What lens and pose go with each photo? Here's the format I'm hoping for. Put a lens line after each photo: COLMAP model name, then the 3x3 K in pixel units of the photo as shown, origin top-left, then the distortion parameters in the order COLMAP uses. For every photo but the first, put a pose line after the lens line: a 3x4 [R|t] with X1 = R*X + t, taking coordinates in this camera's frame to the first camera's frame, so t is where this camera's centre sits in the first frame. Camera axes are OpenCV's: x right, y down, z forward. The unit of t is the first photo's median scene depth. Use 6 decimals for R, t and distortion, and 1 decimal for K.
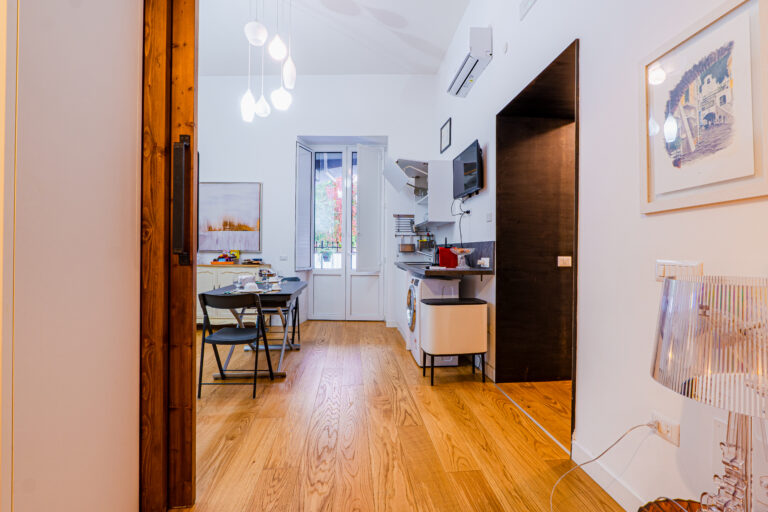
lens RADIAL K [[364.9, 0, 383.0], [0, 364.9, 240.6], [0, 0, 1]] dist [-0.000735, -0.000346]
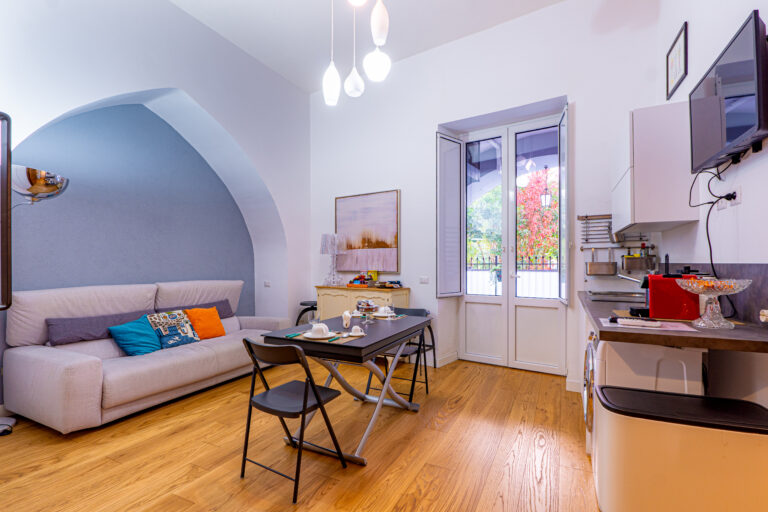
lens RADIAL K [[378.3, 0, 363.6], [0, 378.3, 262.5], [0, 0, 1]] dist [-0.003946, -0.001606]
pose [[0.846055, -0.010619, -0.532989, 0.065383], [0.023286, 0.999583, 0.017050, -0.010235], [0.532586, -0.026836, 0.845950, 0.246913]]
